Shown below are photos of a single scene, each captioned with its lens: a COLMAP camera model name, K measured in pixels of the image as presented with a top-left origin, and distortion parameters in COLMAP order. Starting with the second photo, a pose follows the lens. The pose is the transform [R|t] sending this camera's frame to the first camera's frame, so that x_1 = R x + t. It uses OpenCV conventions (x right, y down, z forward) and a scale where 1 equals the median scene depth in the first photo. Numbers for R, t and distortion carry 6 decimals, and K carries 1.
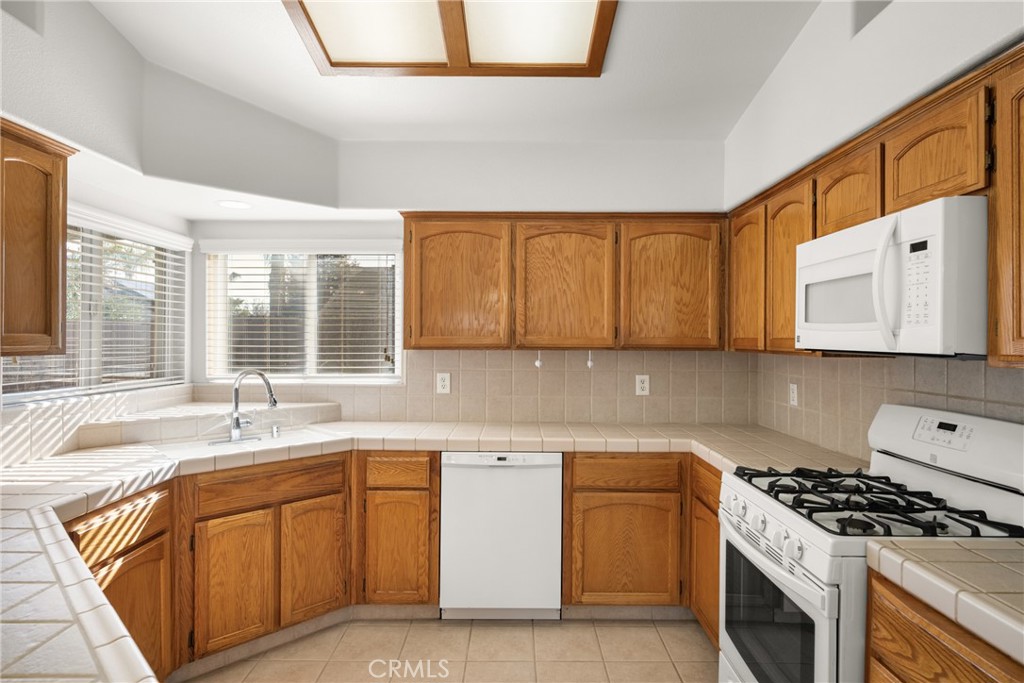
lens RADIAL K [[556.4, 0, 511.2], [0, 556.4, 337.0], [0, 0, 1]] dist [-0.003251, 0.000067]
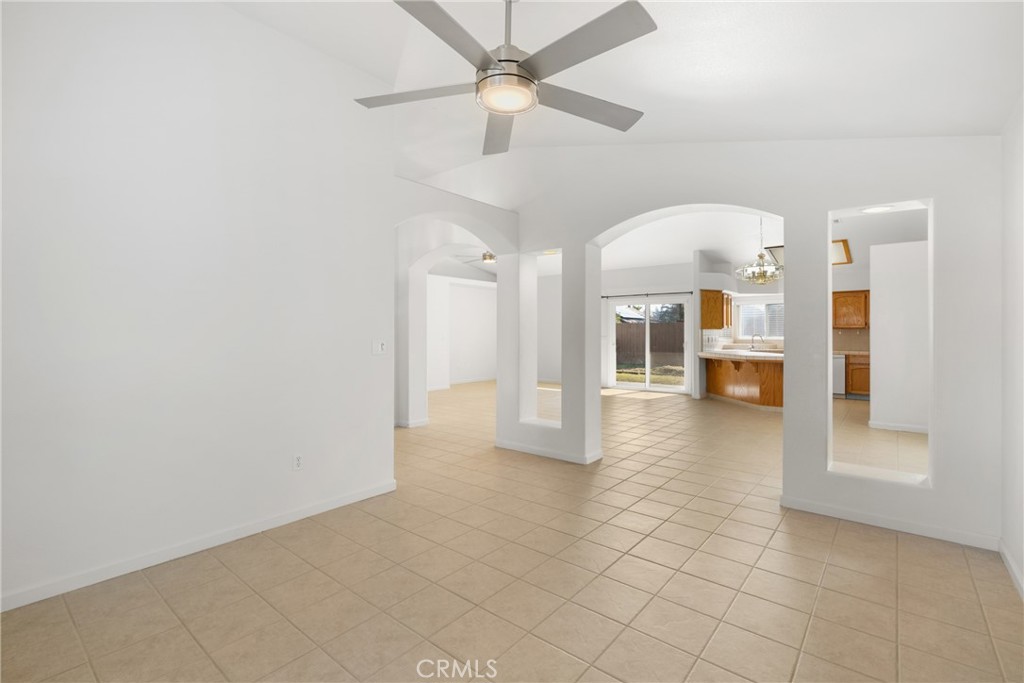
lens RADIAL K [[463.9, 0, 517.7], [0, 463.9, 328.9], [0, 0, 1]] dist [-0.009104, 0.000591]
pose [[0.779702, -0.012942, -0.626017, 0.330713], [0.004869, 0.999881, -0.014608, 0.062495], [0.626132, 0.008342, 0.779672, -2.963156]]
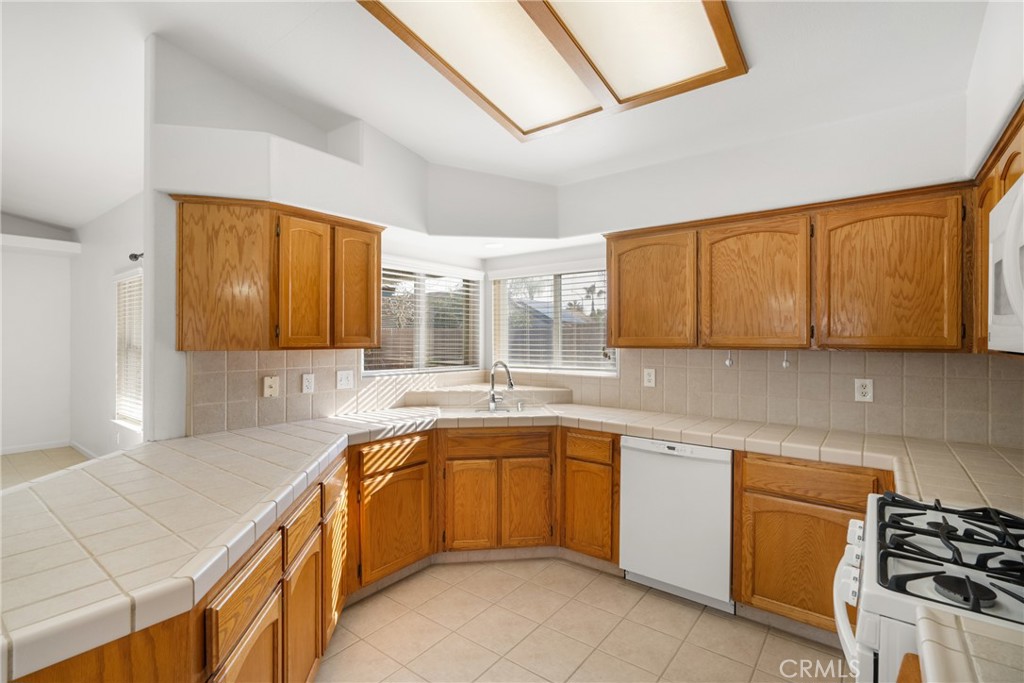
lens RADIAL K [[463.9, 0, 526.4], [0, 463.9, 337.4], [0, 0, 1]] dist [-0.009104, 0.000591]
pose [[0.800764, -0.005474, -0.598954, 0.298086], [0.002691, 0.999981, -0.005541, 0.005001], [0.598973, 0.002825, 0.800764, 0.096927]]
